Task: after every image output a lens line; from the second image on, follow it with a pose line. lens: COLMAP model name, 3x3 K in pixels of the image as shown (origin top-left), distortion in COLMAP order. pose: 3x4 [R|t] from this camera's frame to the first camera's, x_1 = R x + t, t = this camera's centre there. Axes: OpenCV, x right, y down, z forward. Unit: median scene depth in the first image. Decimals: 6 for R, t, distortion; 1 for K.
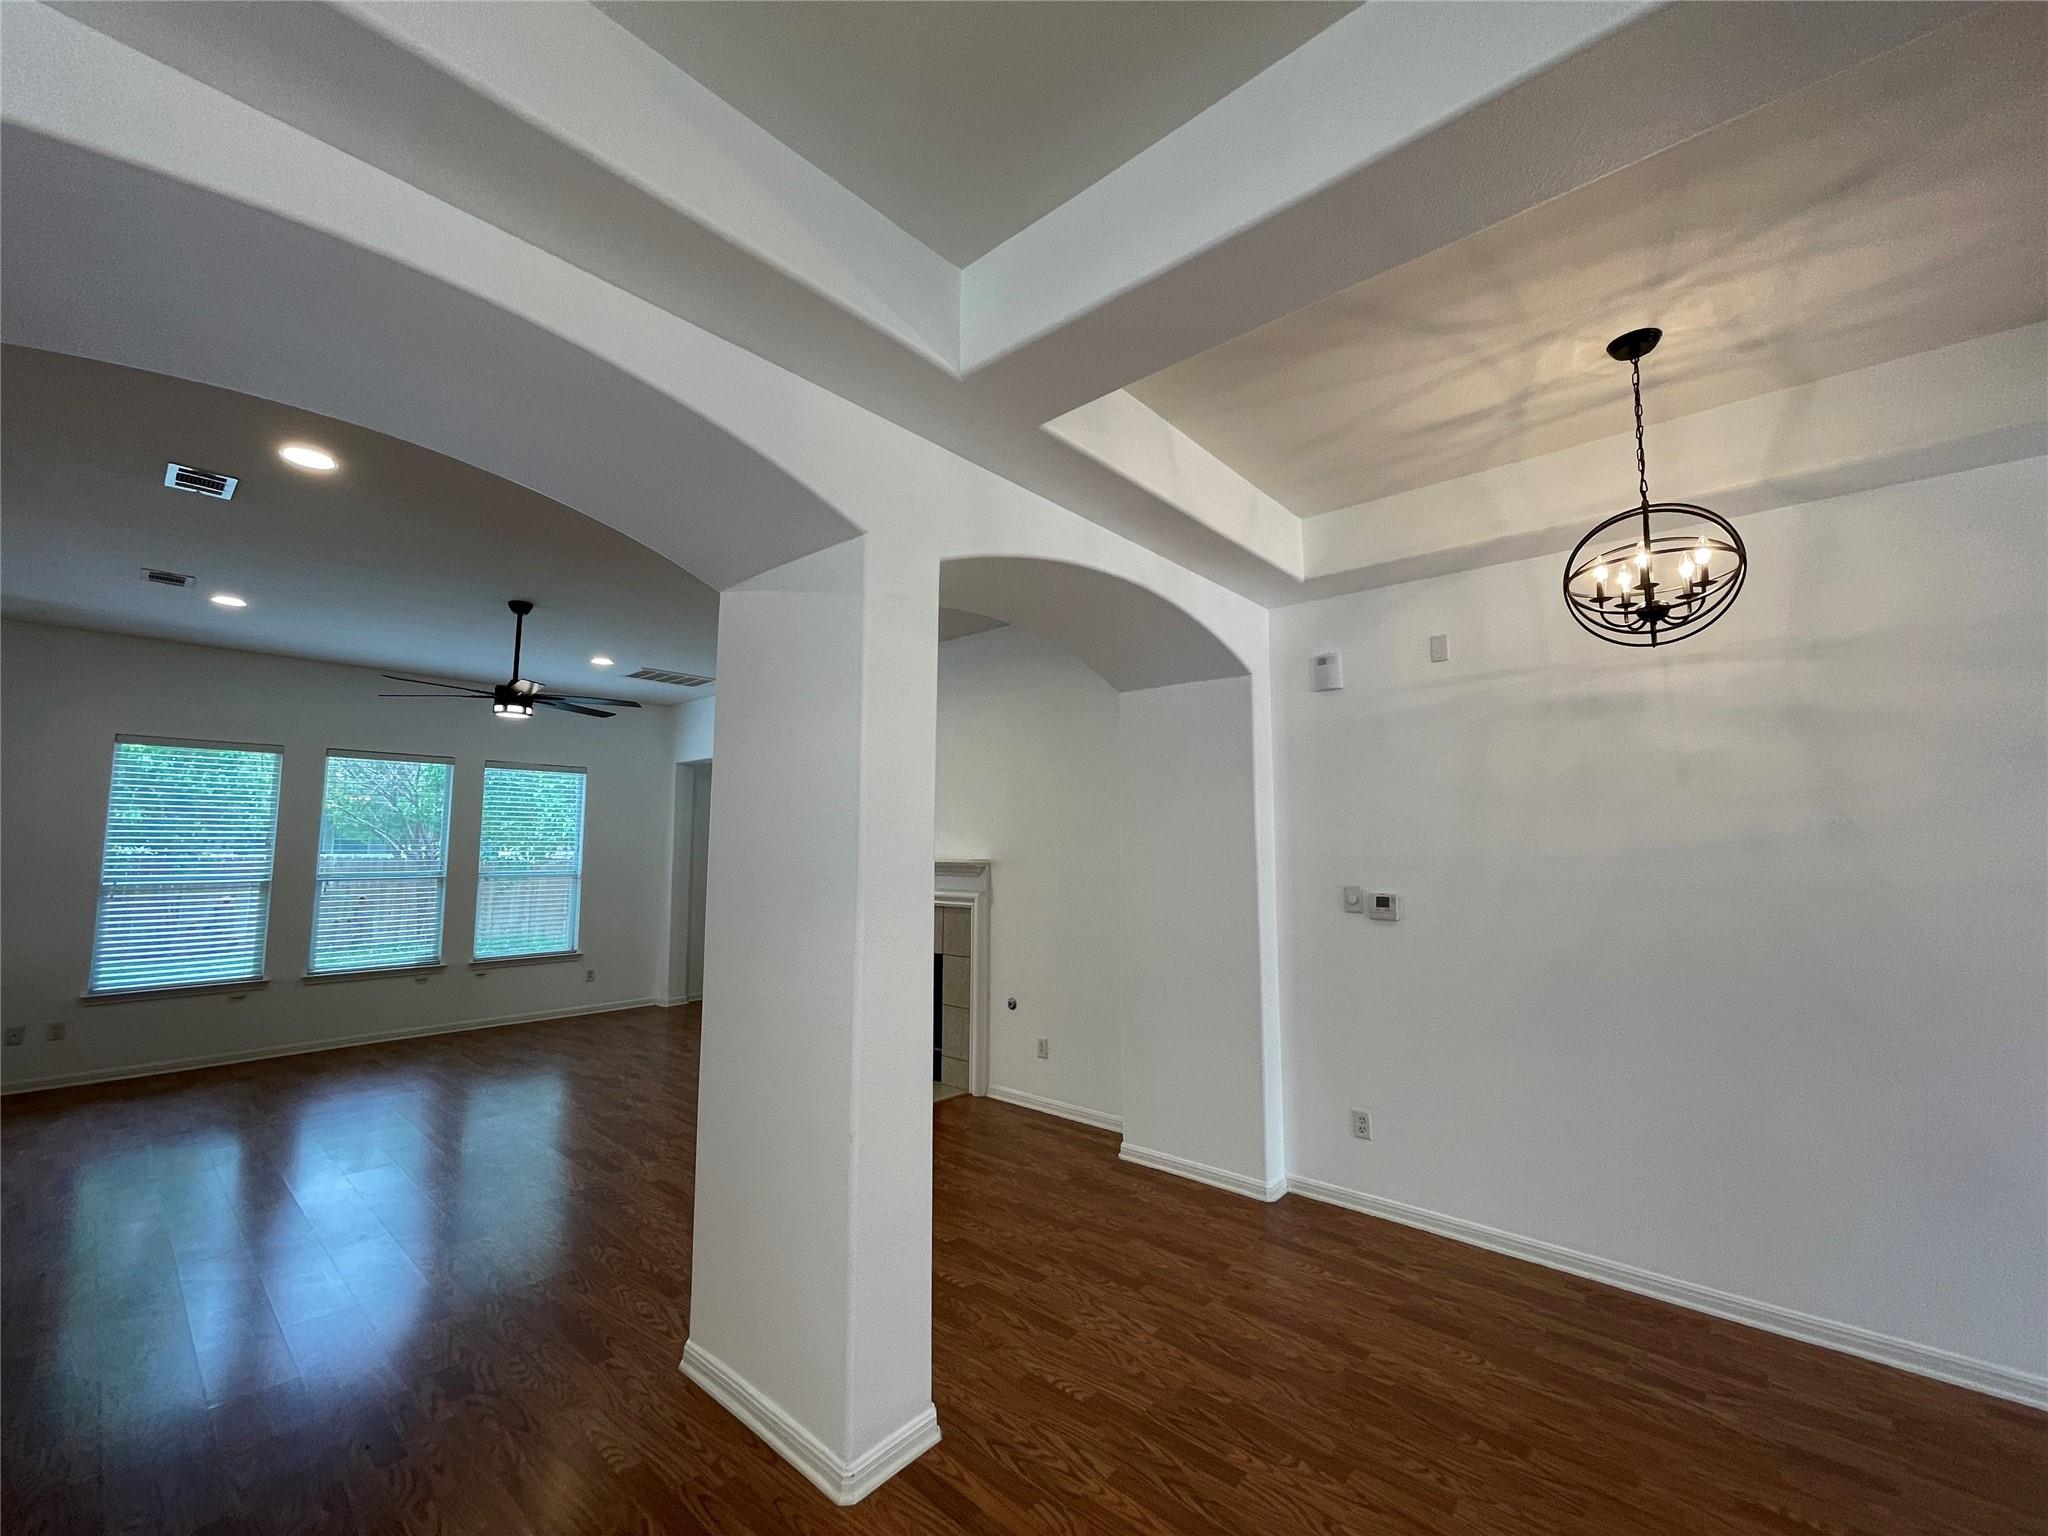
lens RADIAL K [[824.9, 0, 1019.8], [0, 824.9, 771.8], [0, 0, 1]] dist [0.000285, -0.000031]
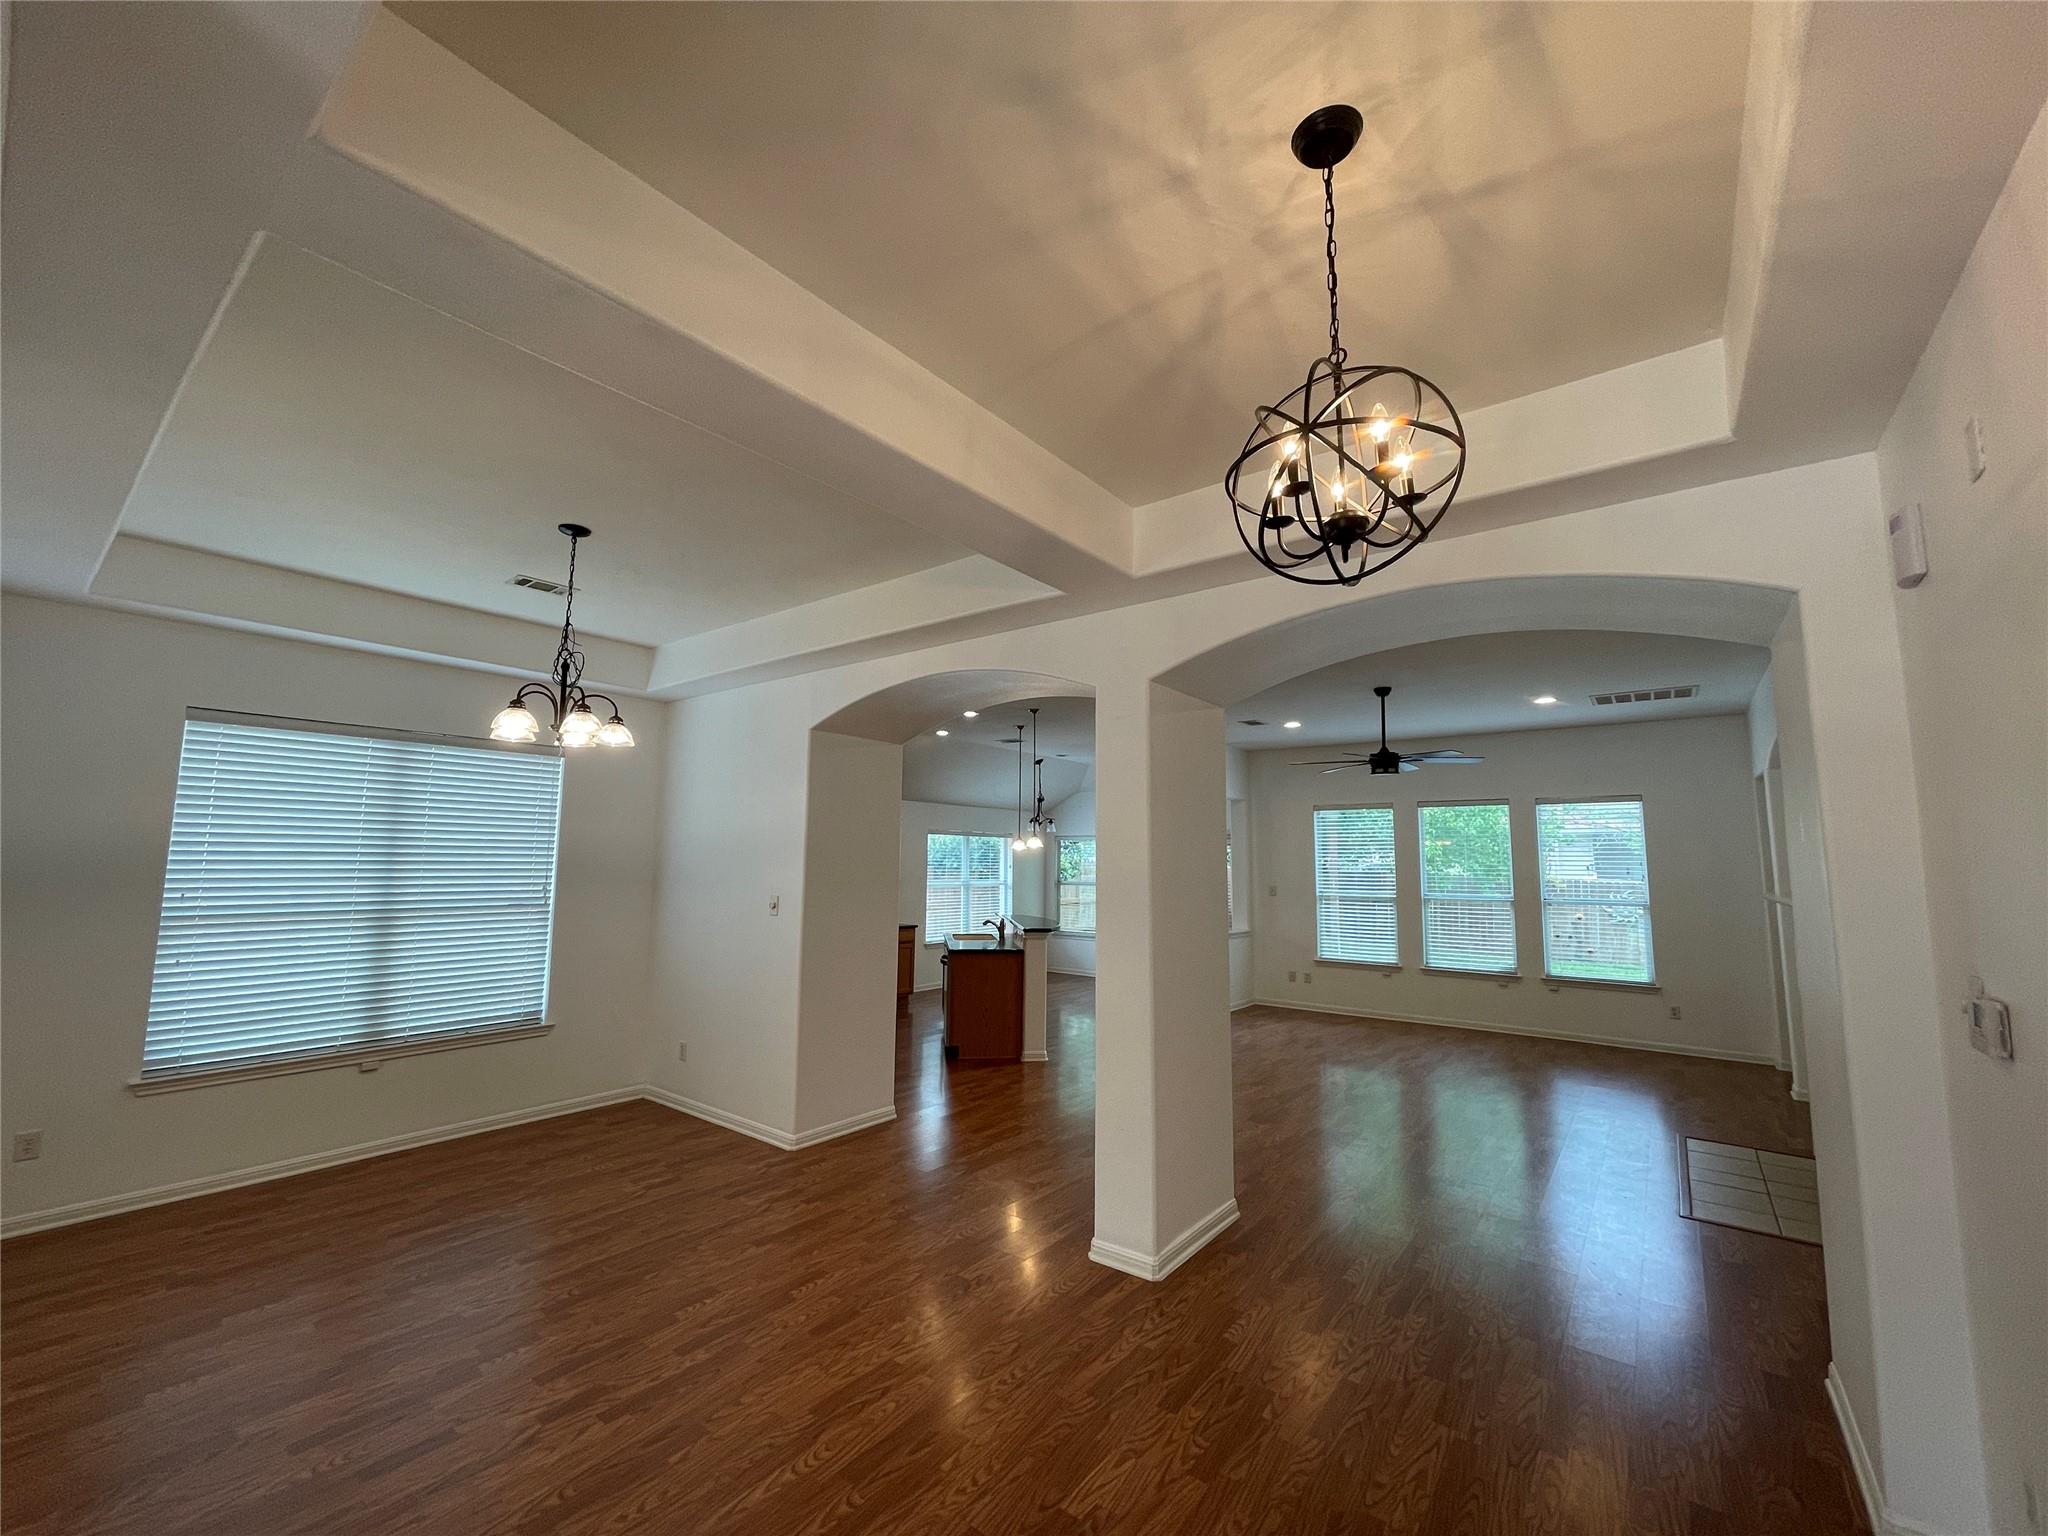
lens RADIAL K [[824.9, 0, 1019.8], [0, 824.9, 771.8], [0, 0, 1]] dist [0.000285, -0.000031]
pose [[0.066556, -0.113259, -0.991334, 0.550345], [0.081220, 0.990855, -0.107751, 0.018247], [0.994472, -0.073345, 0.075146, 0.273279]]
